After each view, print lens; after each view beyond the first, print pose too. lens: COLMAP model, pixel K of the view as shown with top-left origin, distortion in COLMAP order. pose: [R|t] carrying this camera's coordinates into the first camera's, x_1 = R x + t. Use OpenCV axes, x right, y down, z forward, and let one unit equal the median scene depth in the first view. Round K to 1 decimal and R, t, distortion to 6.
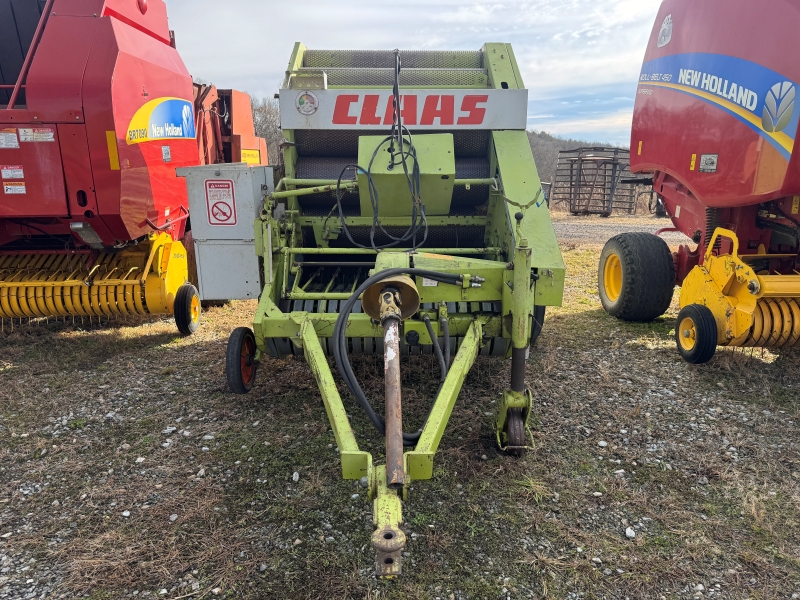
lens RADIAL K [[557.5, 0, 411.1], [0, 557.5, 302.5], [0, 0, 1]] dist [0.041528, -0.058553]
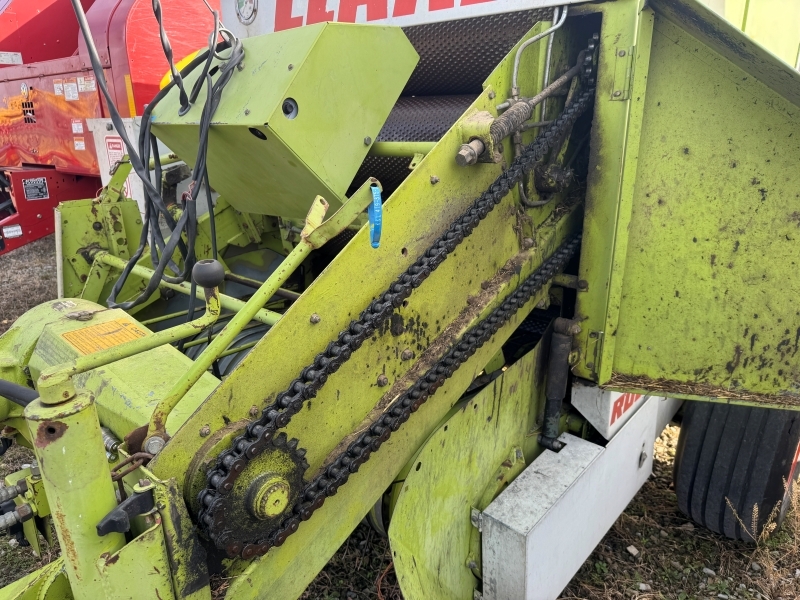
lens RADIAL K [[561.8, 0, 400.0], [0, 561.8, 300.0], [0, 0, 1]] dist [0.051365, -0.069083]
pose [[0.745356, 0.196408, -0.637078, 0.352064], [-0.166059, 0.980194, 0.107907, -0.147352], [0.645654, 0.025363, 0.763209, 0.666059]]
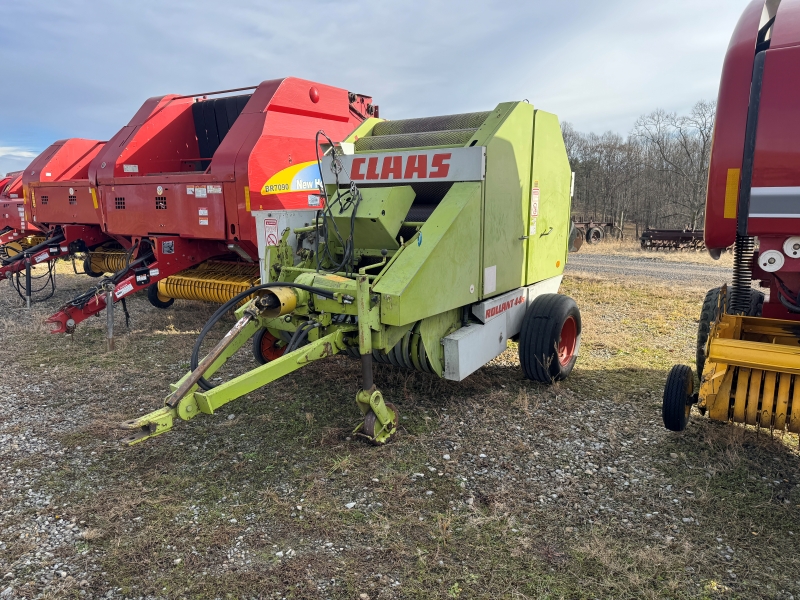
lens RADIAL K [[556.5, 0, 397.2], [0, 556.5, 302.1], [0, 0, 1]] dist [0.126773, -0.219288]
pose [[0.817397, 0.101834, -0.567002, 0.744766], [-0.142113, 0.989478, -0.027162, -0.007965], [0.558270, 0.102781, 0.823268, -0.013222]]
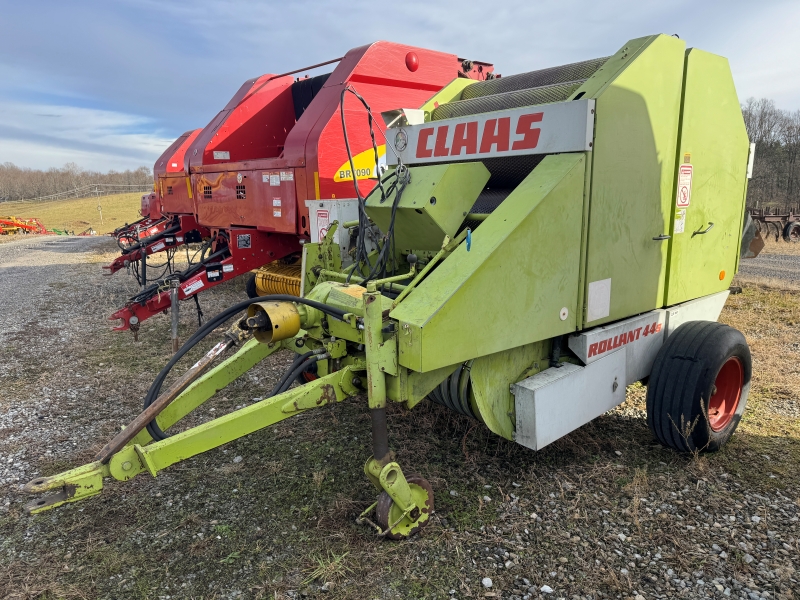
lens RADIAL K [[556.5, 0, 397.2], [0, 556.5, 302.1], [0, 0, 1]] dist [0.126773, -0.219288]
pose [[0.628299, 0.145399, -0.764264, 0.661106], [-0.187482, 0.981726, 0.032642, -0.087402], [0.755044, 0.122776, 0.644077, 0.346491]]
